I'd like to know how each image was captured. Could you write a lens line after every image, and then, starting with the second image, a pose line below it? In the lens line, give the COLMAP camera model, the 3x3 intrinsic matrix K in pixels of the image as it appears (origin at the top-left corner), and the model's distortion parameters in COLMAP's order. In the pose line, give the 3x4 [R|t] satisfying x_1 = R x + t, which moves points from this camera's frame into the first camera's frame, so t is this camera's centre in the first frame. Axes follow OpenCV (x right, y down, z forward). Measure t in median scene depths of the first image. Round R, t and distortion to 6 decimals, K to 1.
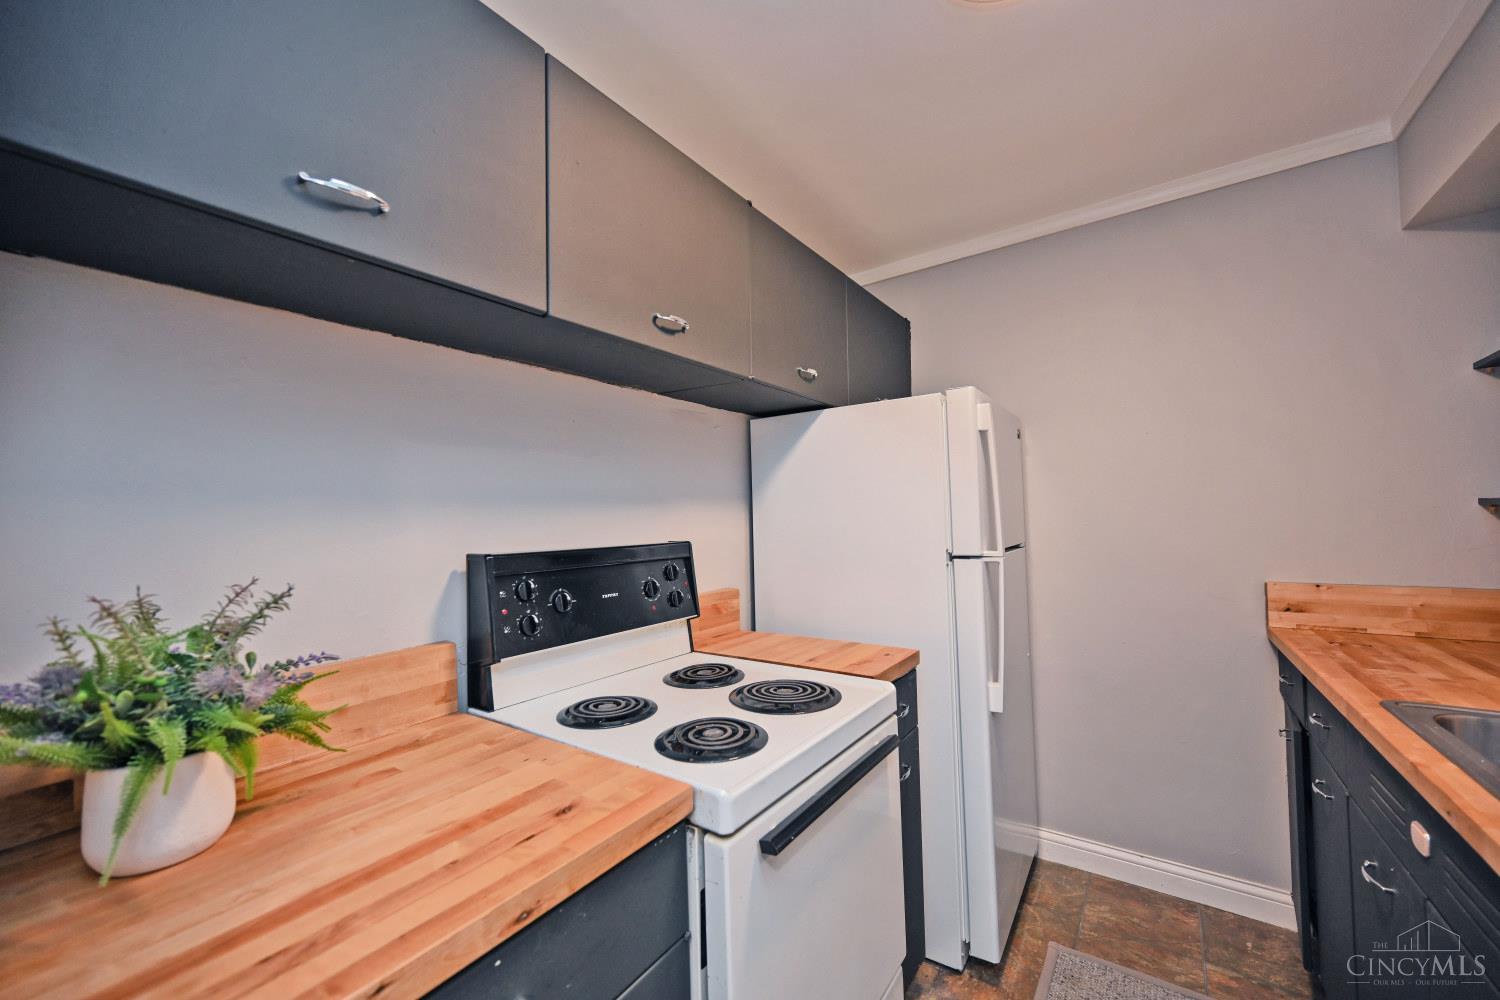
lens RADIAL K [[588.5, 0, 746.1], [0, 588.5, 501.4], [0, 0, 1]] dist [-0.001743, 0.000240]
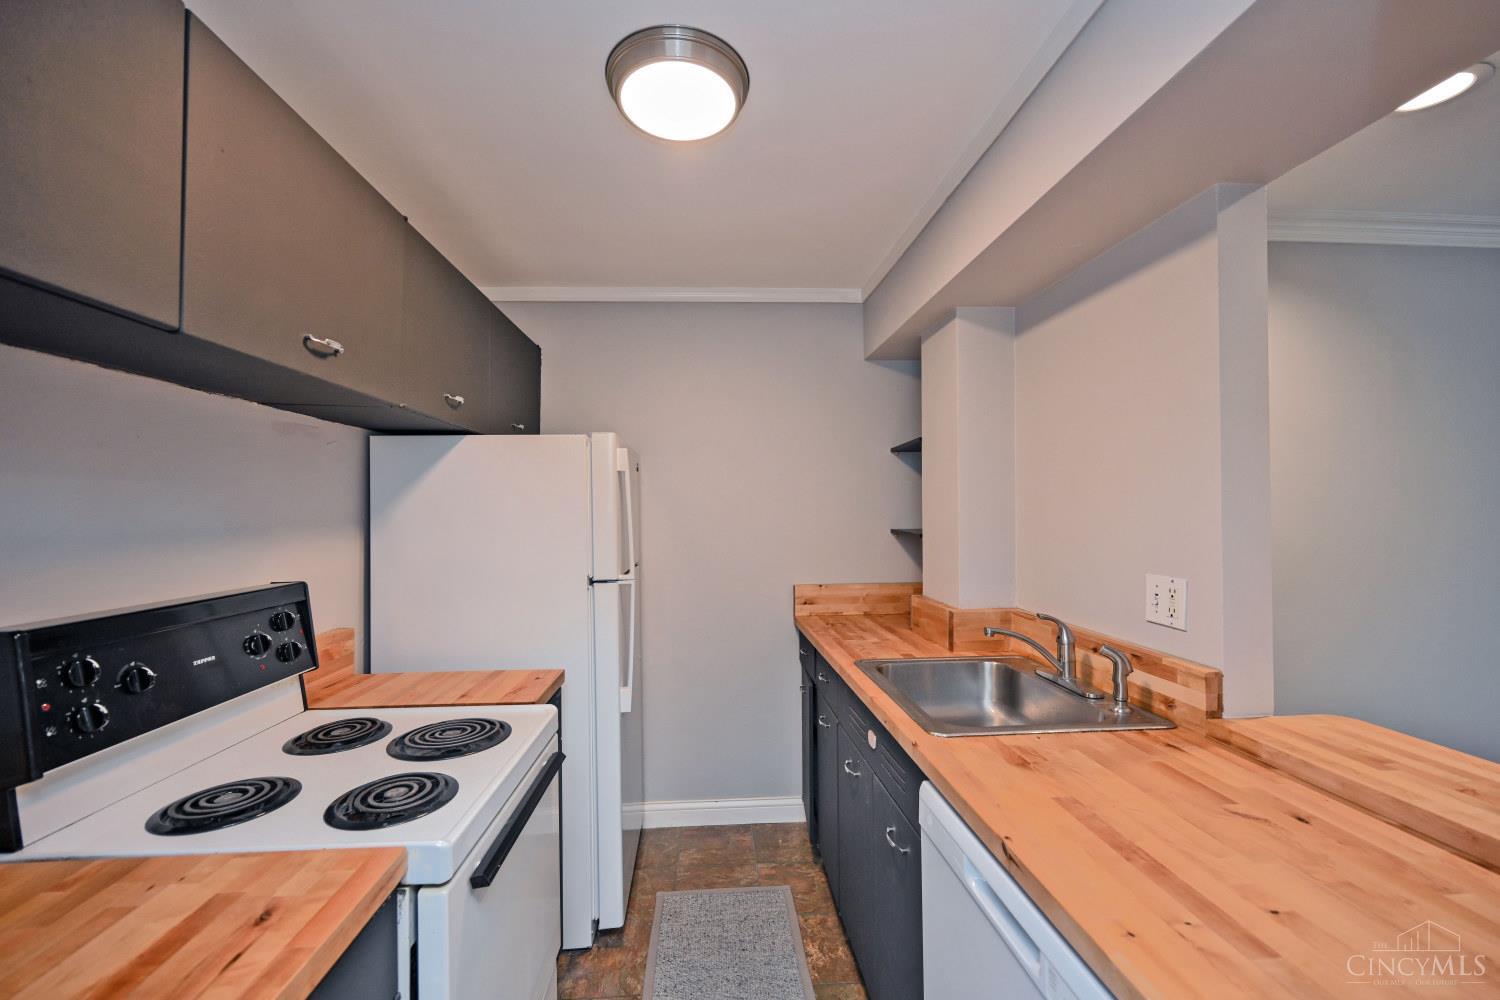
lens RADIAL K [[595.8, 0, 748.0], [0, 595.8, 507.0], [0, 0, 1]] dist [-0.002455, 0.000026]
pose [[0.781650, 0.020333, 0.623386, -0.140894], [-0.023708, 0.999715, -0.002881, -0.056361], [-0.623267, -0.012527, 0.781909, -0.079964]]
